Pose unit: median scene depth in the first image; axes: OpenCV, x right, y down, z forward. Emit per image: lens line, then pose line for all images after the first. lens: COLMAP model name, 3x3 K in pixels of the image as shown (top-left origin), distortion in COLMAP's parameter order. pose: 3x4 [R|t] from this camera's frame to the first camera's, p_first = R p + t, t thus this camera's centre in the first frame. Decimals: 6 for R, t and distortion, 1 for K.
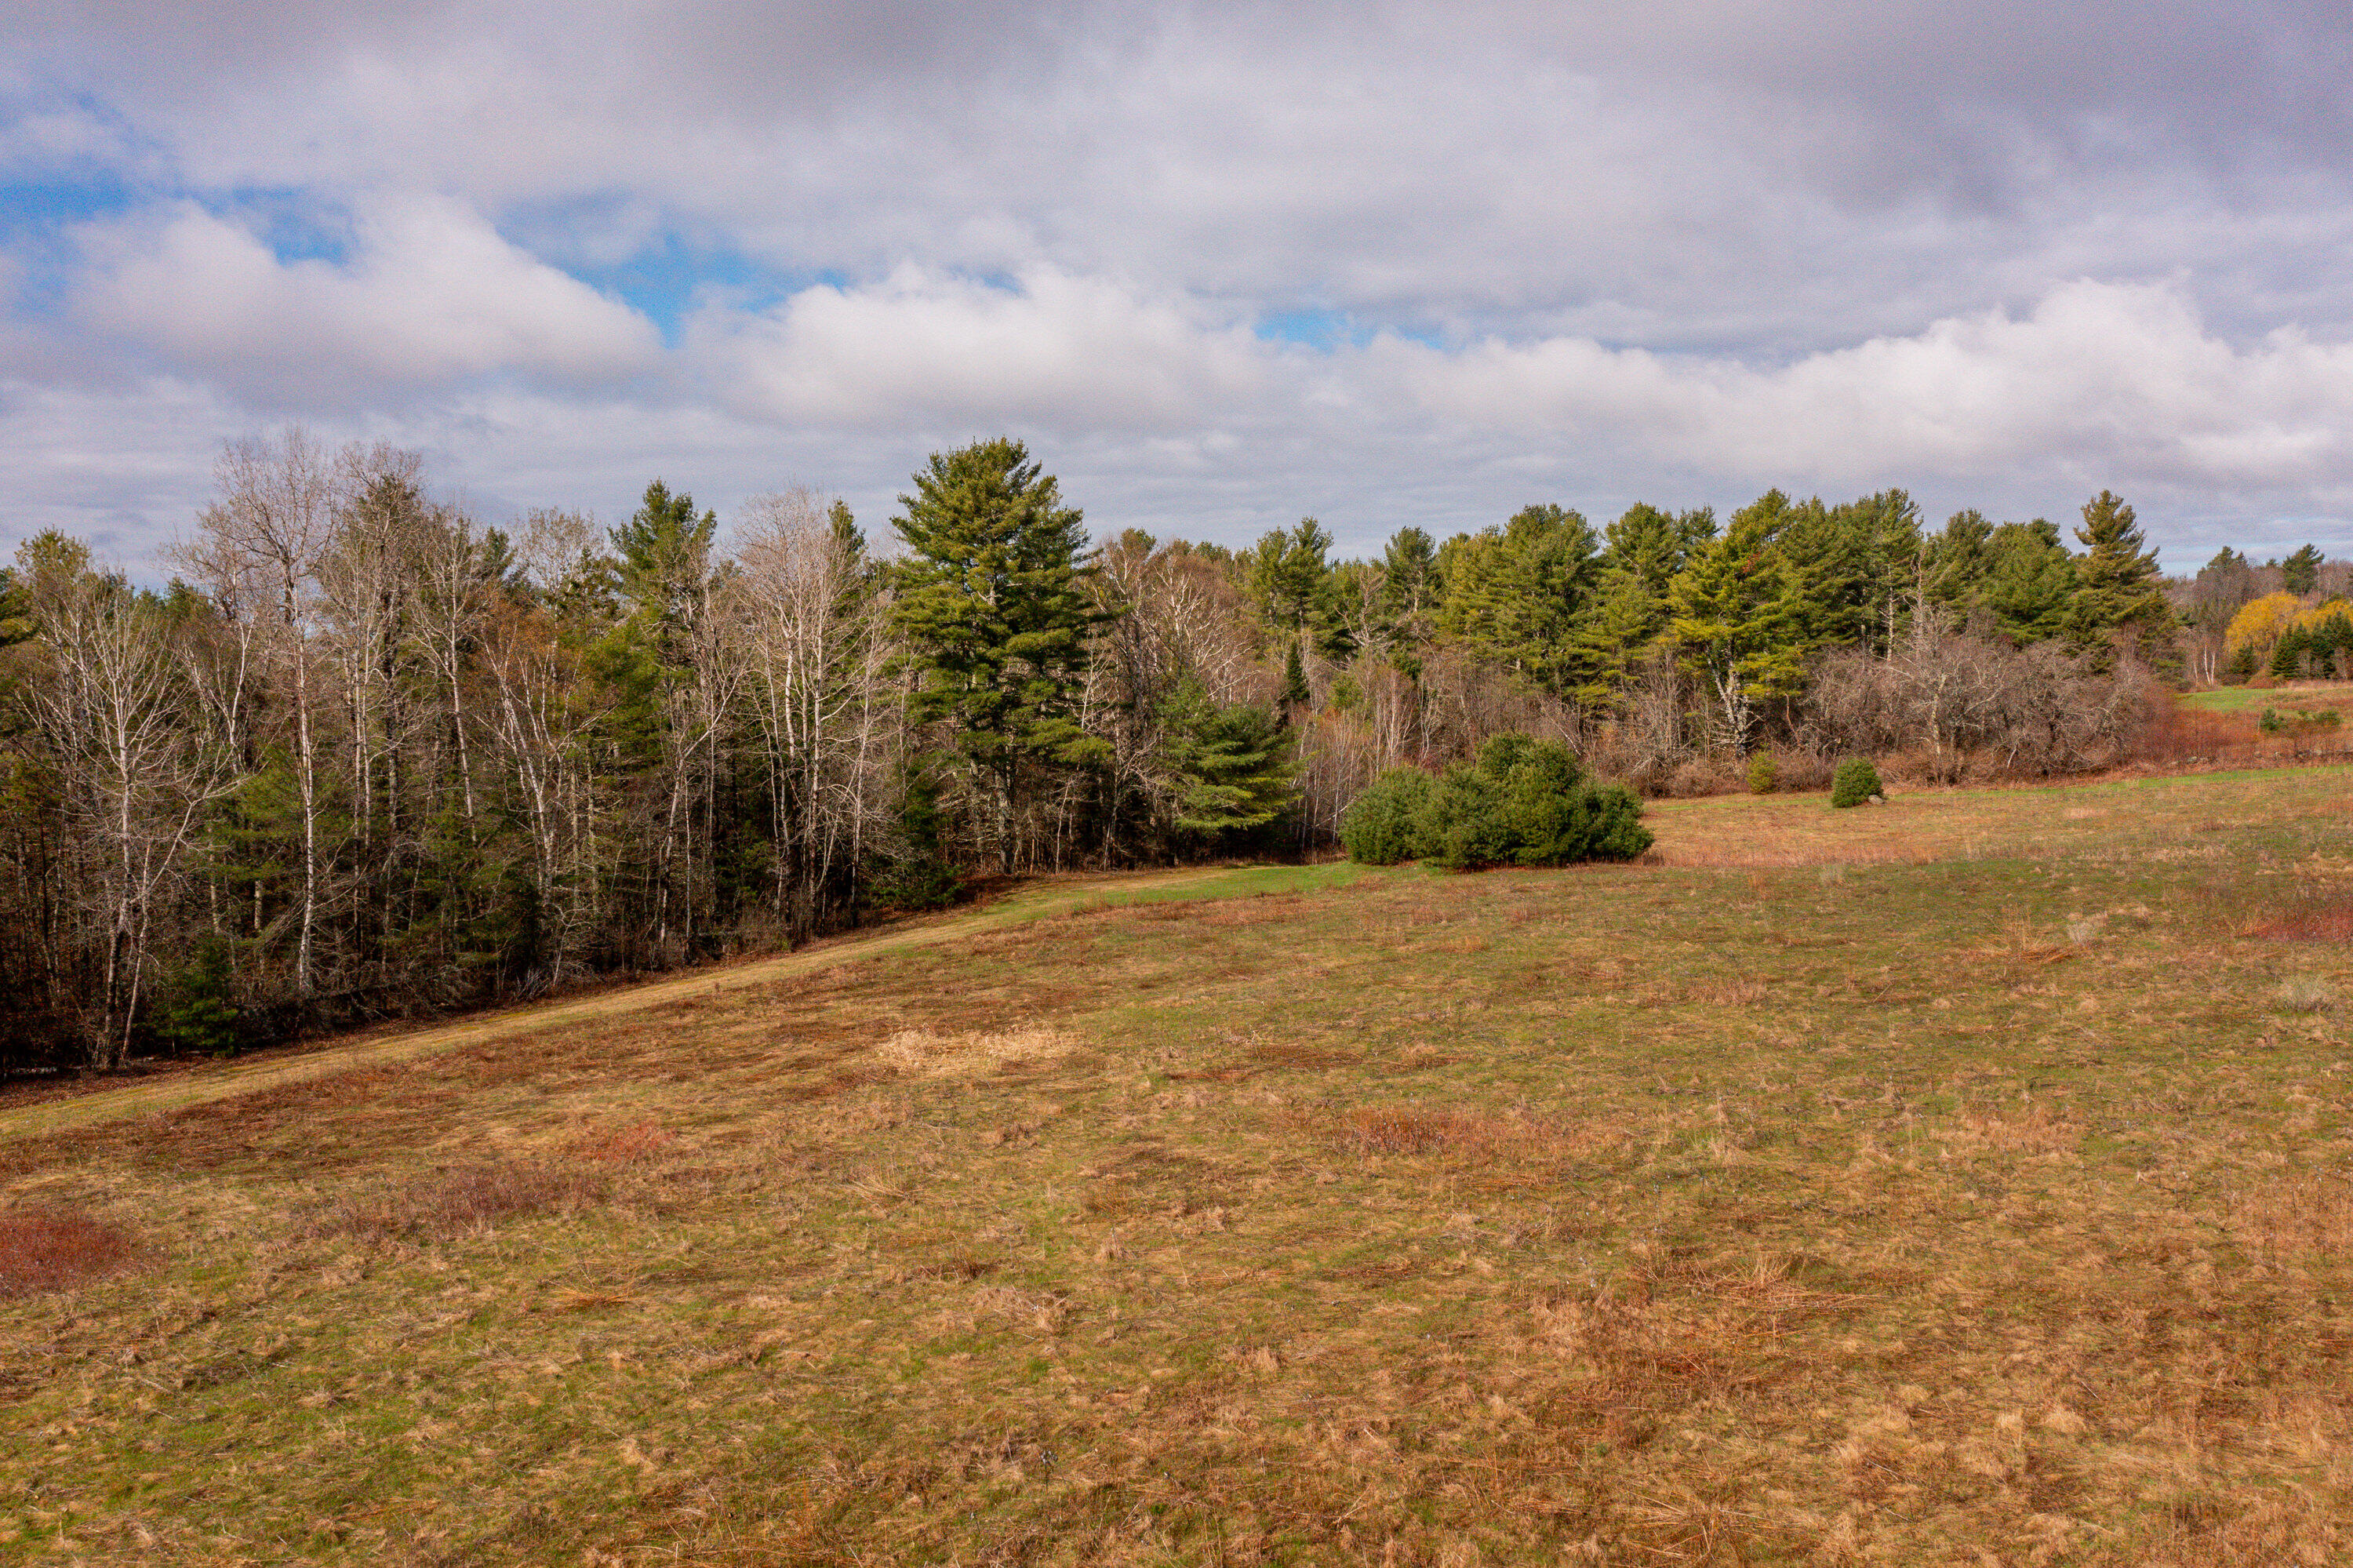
lens RADIAL K [[1880.9, 0, 1185.4], [0, 1880.9, 778.2], [0, 0, 1]] dist [0.001301, -0.003593]
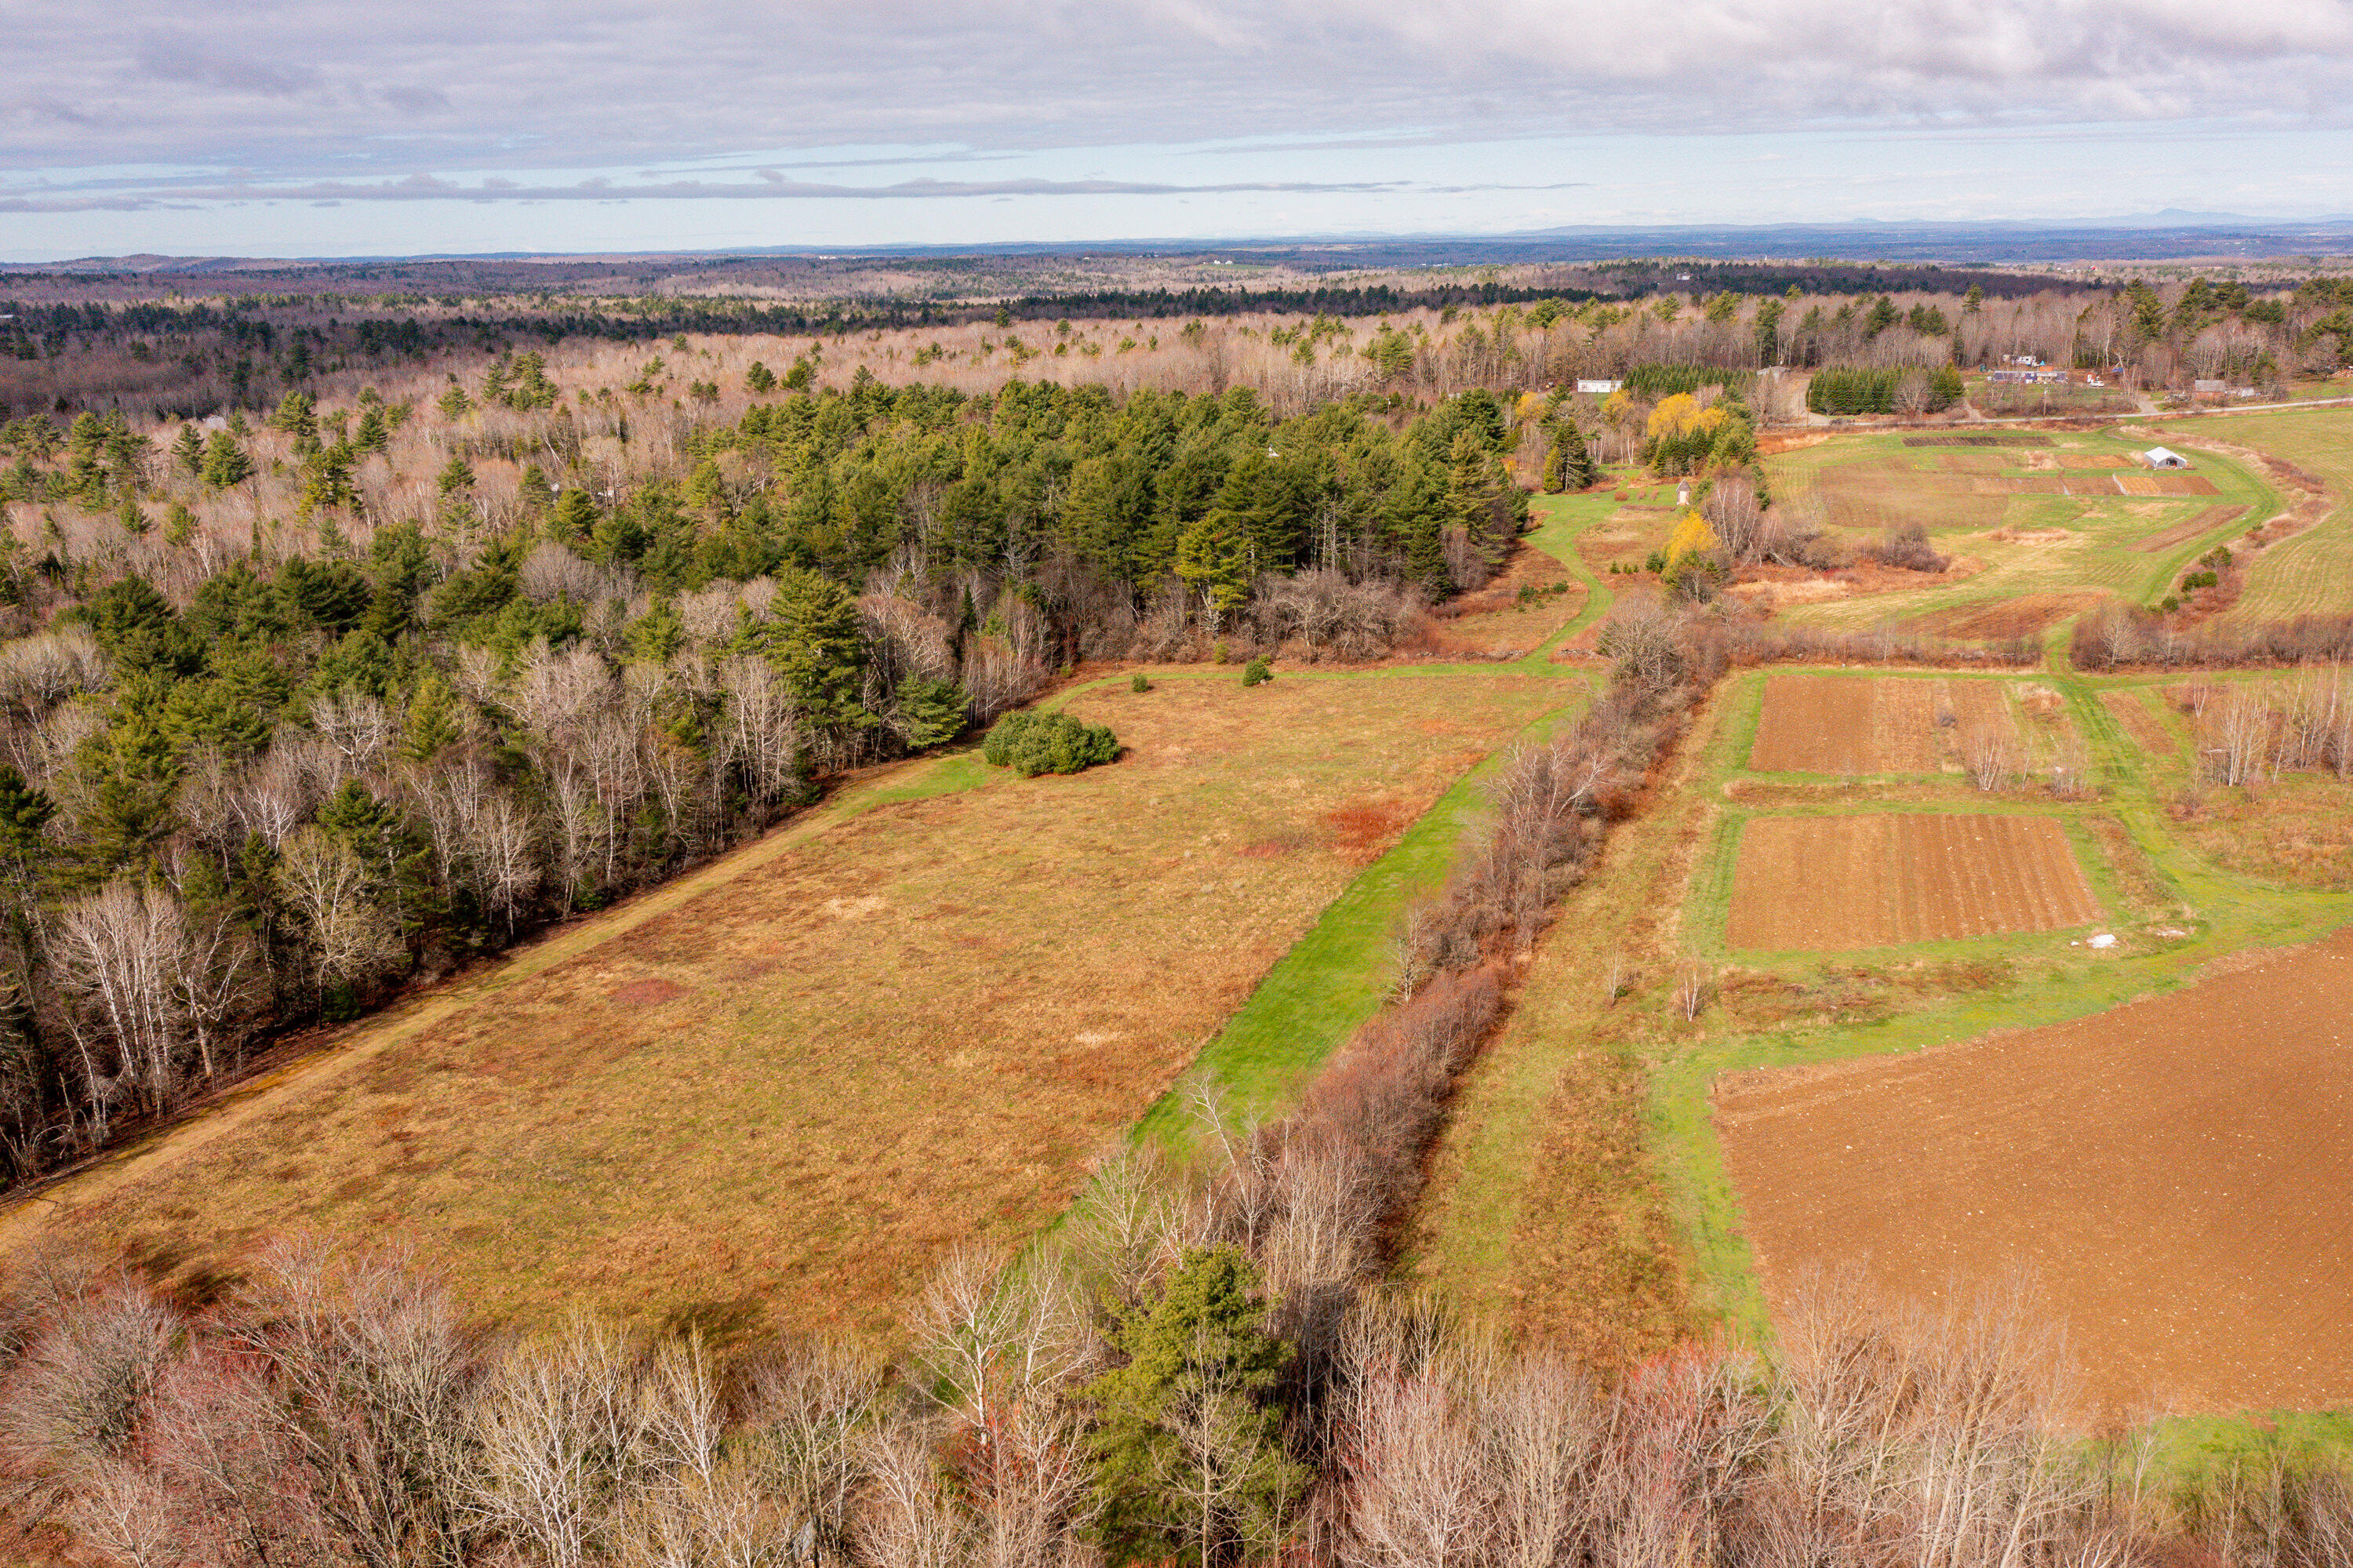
lens RADIAL K [[1880.9, 0, 1183.6], [0, 1880.9, 778.3], [0, 0, 1]] dist [0.001301, -0.003593]
pose [[0.989214, -0.038382, 0.141359, 0.000495], [0.006150, 0.975091, 0.221719, -0.244984], [-0.146348, -0.218458, 0.964810, -0.681728]]
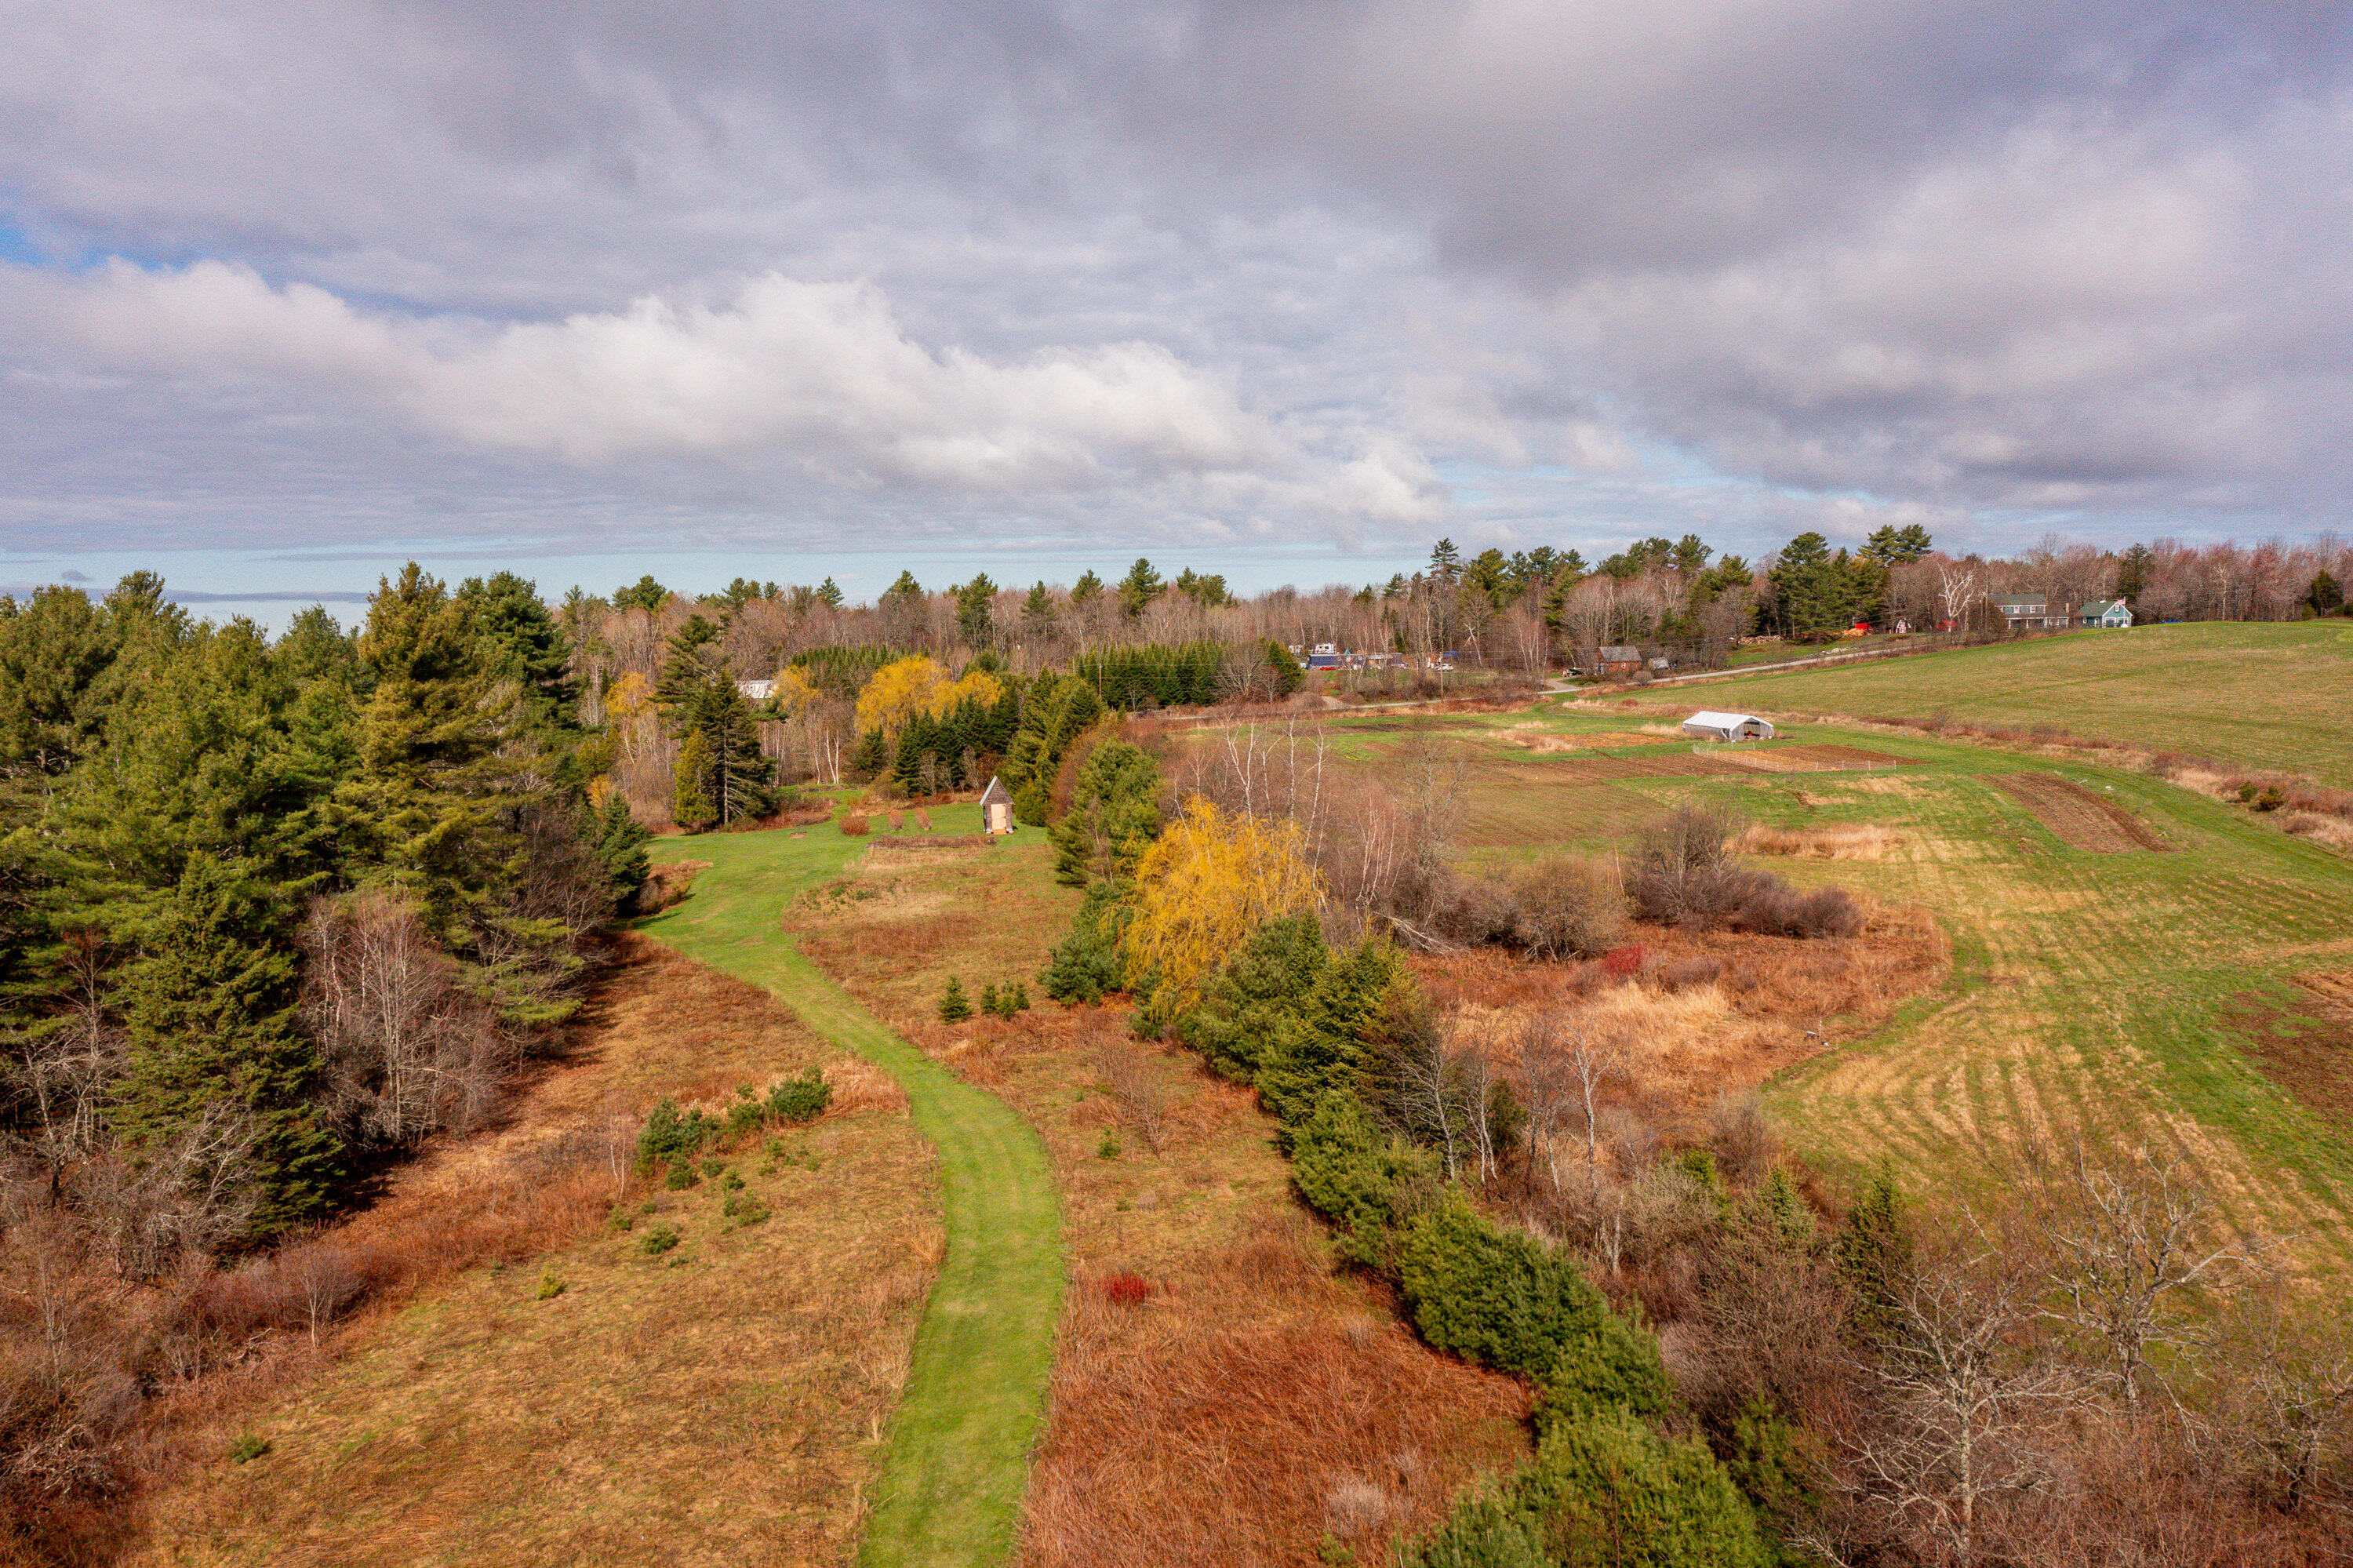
lens RADIAL K [[1880.9, 0, 1171.7], [0, 1880.9, 854.9], [0, 0, 1]] dist [0.001301, -0.003593]
pose [[0.822131, -0.059307, 0.566200, 0.414248], [0.029466, 0.997659, 0.061714, -0.114269], [-0.568535, -0.034053, 0.821954, 0.553320]]
